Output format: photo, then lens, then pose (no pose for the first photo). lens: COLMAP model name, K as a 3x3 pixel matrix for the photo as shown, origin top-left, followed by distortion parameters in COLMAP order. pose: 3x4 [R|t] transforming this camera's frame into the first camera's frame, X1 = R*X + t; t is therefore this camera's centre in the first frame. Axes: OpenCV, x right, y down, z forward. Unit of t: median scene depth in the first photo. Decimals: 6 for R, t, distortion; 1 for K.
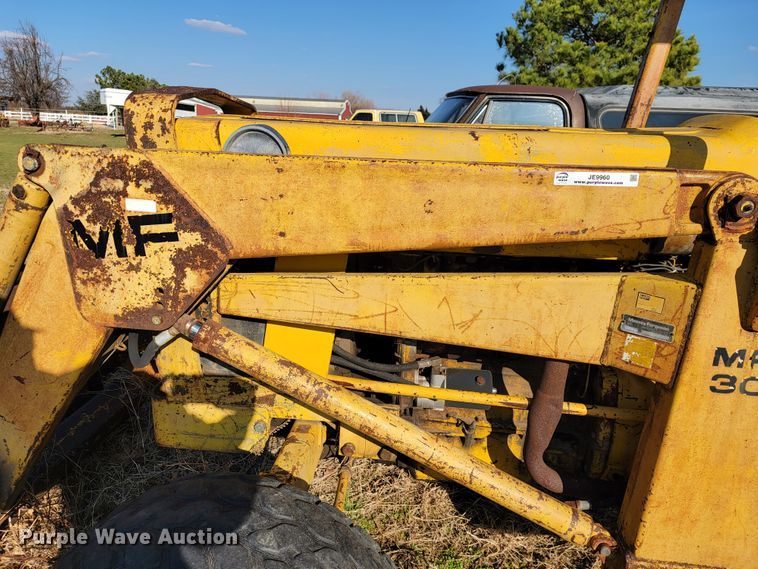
lens RADIAL K [[539.2, 0, 378.4], [0, 539.2, 282.6], [0, 0, 1]] dist [0.036765, -0.024150]
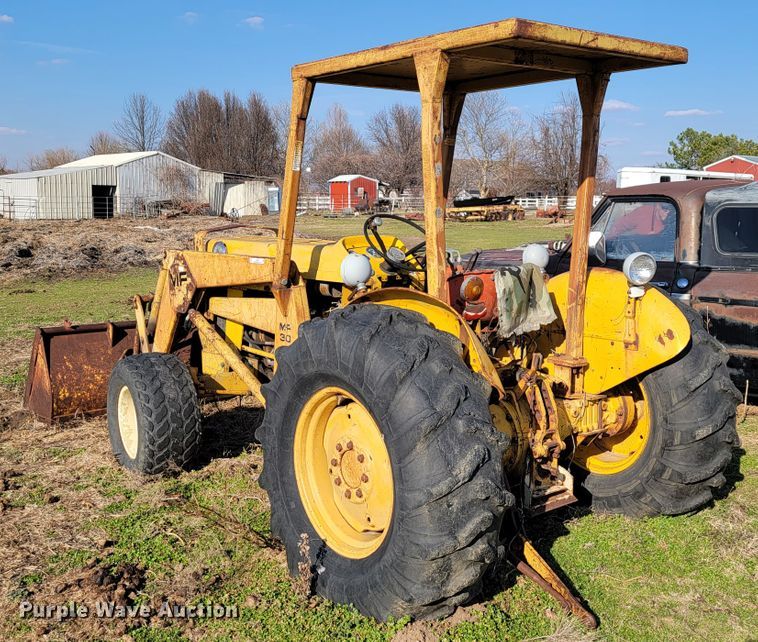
lens RADIAL K [[835.7, 0, 379.7], [0, 835.7, 328.5], [0, 0, 1]] dist [0.033800, 0.000000]
pose [[0.707699, 0.067315, -0.703300, 3.495185], [-0.163894, 0.983938, -0.070743, 0.318951], [0.687241, 0.165331, 0.707365, -1.411485]]
